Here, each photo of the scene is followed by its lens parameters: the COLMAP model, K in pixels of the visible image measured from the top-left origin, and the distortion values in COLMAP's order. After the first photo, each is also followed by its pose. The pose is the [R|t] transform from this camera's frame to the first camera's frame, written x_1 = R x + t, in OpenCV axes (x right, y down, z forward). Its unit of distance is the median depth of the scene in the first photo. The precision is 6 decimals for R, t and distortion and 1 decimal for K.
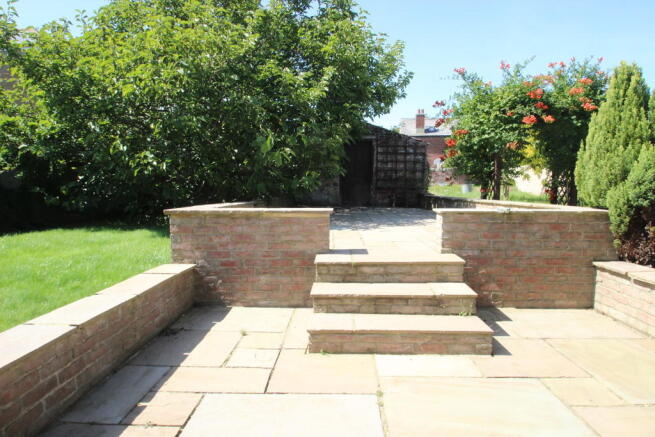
lens RADIAL K [[385.3, 0, 327.5], [0, 385.3, 218.5], [0, 0, 1]] dist [-0.000979, -0.000319]
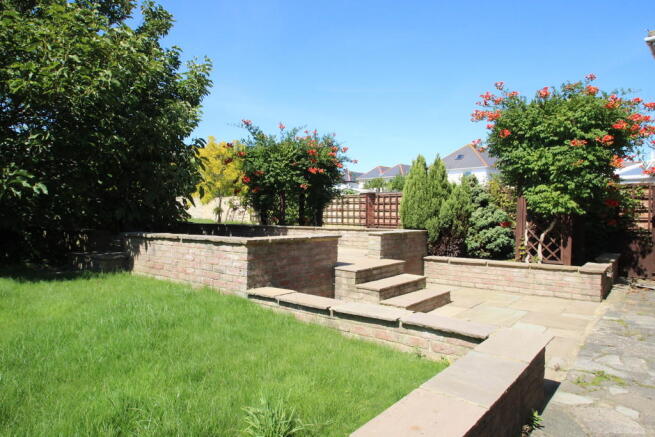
lens RADIAL K [[385.3, 0, 327.5], [0, 385.3, 218.5], [0, 0, 1]] dist [-0.000979, -0.000319]
pose [[0.637507, -0.000690, 0.770445, -1.097567], [0.055851, 0.997410, -0.045320, -0.020188], [-0.768418, 0.071922, 0.635894, 0.129763]]
